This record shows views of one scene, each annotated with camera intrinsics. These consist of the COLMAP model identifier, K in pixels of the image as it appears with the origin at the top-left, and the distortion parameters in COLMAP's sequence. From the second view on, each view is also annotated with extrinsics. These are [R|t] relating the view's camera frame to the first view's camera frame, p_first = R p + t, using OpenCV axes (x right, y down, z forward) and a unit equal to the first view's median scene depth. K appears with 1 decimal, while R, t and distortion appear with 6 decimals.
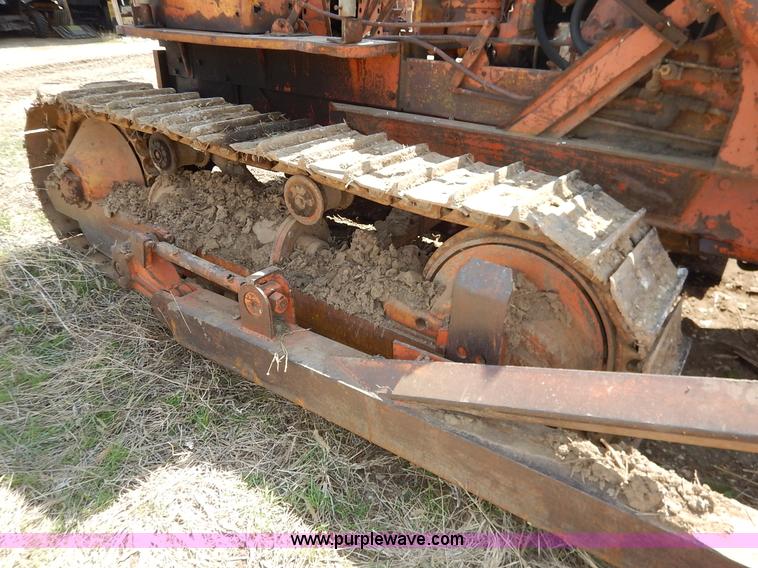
lens RADIAL K [[550.0, 0, 372.8], [0, 550.0, 287.7], [0, 0, 1]] dist [0.002821, -0.009513]
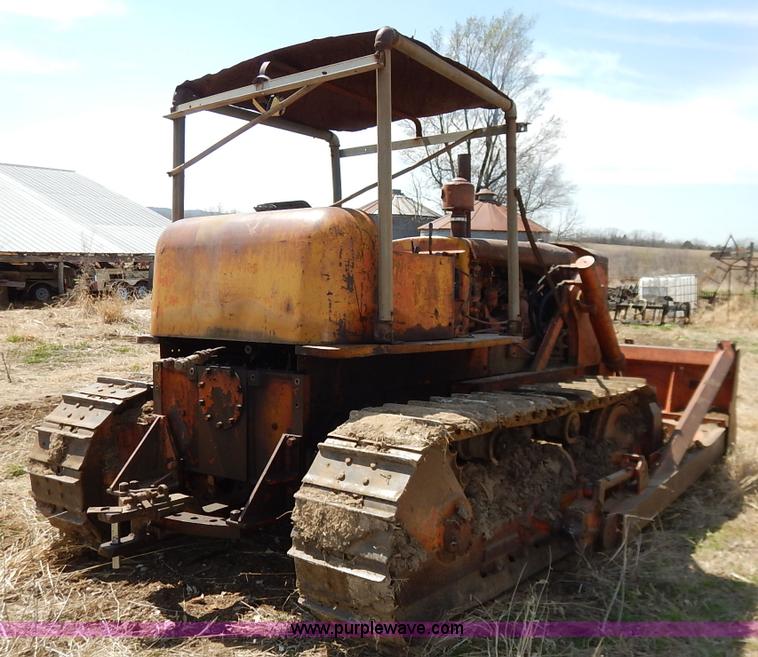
lens RADIAL K [[704.8, 0, 419.8], [0, 704.8, 329.1], [0, 0, 1]] dist [0.014603, 0.000000]
pose [[-0.021400, -0.064364, 0.997697, -2.055858], [0.446936, 0.892043, 0.067134, -0.723540], [-0.894310, 0.447343, 0.009677, 1.226366]]
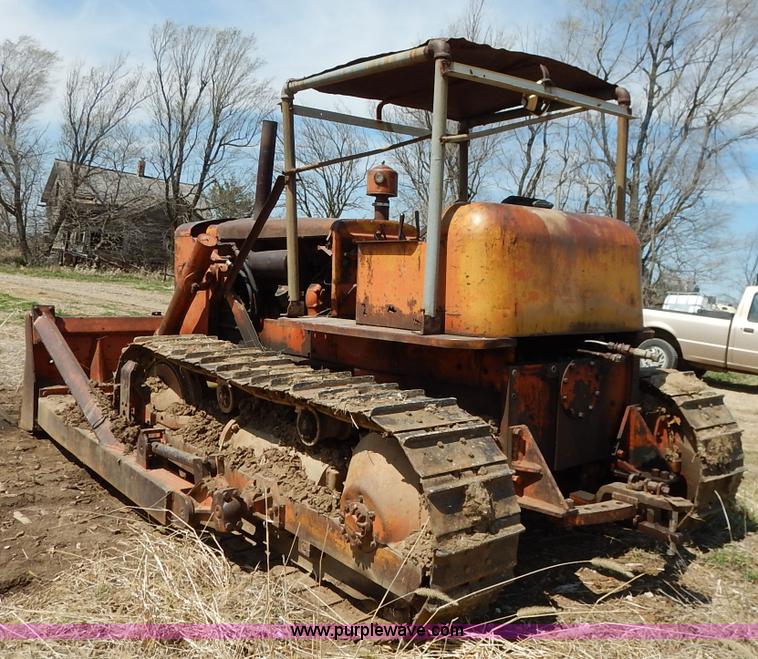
lens RADIAL K [[728.3, 0, 452.2], [0, 728.3, 287.7], [0, 0, 1]] dist [0.016597, 0.000000]
pose [[-0.972234, -0.056452, 0.227102, -0.585390], [0.056806, 0.884508, 0.463055, -1.676933], [-0.227013, 0.463098, -0.856741, 3.091655]]
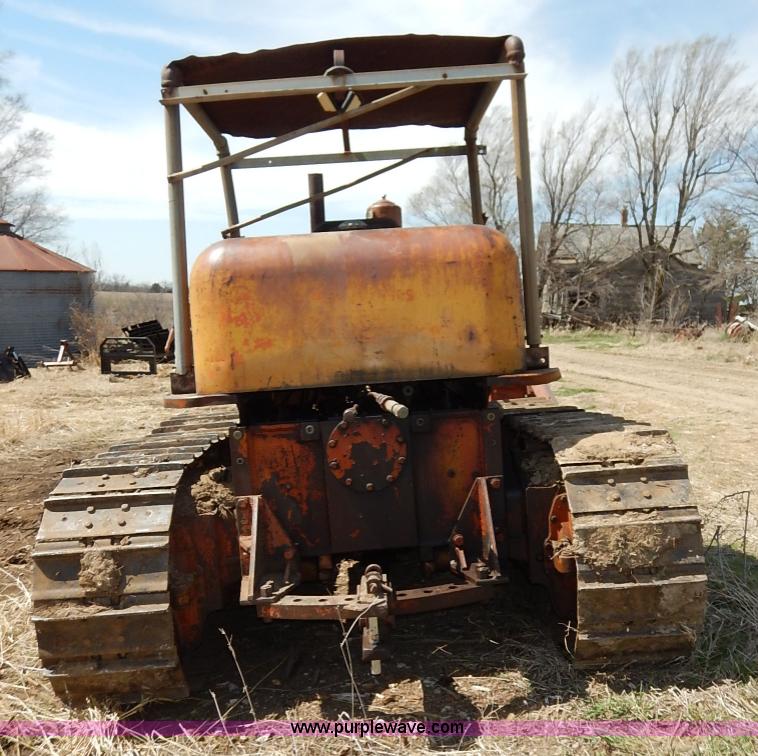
lens RADIAL K [[809.7, 0, 398.1], [0, 809.7, 387.8], [0, 0, 1]] dist [0.006664, 0.000000]
pose [[-0.619353, -0.031926, 0.784463, -1.692019], [0.402257, 0.845159, 0.351988, -1.276317], [-0.674234, 0.533560, -0.510610, 2.347379]]
